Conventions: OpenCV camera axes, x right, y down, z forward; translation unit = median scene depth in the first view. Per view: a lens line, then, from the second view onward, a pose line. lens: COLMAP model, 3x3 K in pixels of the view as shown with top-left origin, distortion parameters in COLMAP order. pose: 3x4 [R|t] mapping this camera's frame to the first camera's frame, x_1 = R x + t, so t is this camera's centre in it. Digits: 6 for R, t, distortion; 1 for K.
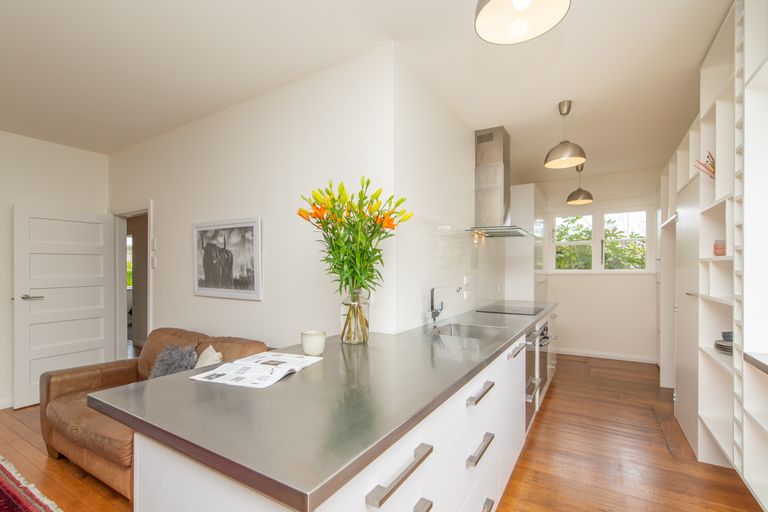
lens RADIAL K [[367.0, 0, 349.6], [0, 367.0, 269.7], [0, 0, 1]] dist [0.002068, 0.000373]
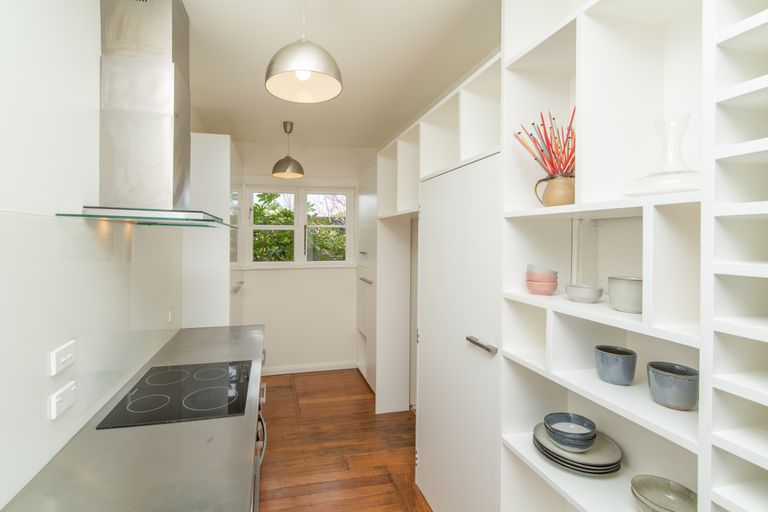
lens RADIAL K [[411.8, 0, 381.1], [0, 411.8, 244.5], [0, 0, 1]] dist [0.000731, 0.000208]
pose [[0.666304, -0.000487, 0.745680, 0.217914], [-0.001615, 0.999996, 0.002097, -0.076199], [-0.745678, -0.002602, 0.666301, 0.488374]]
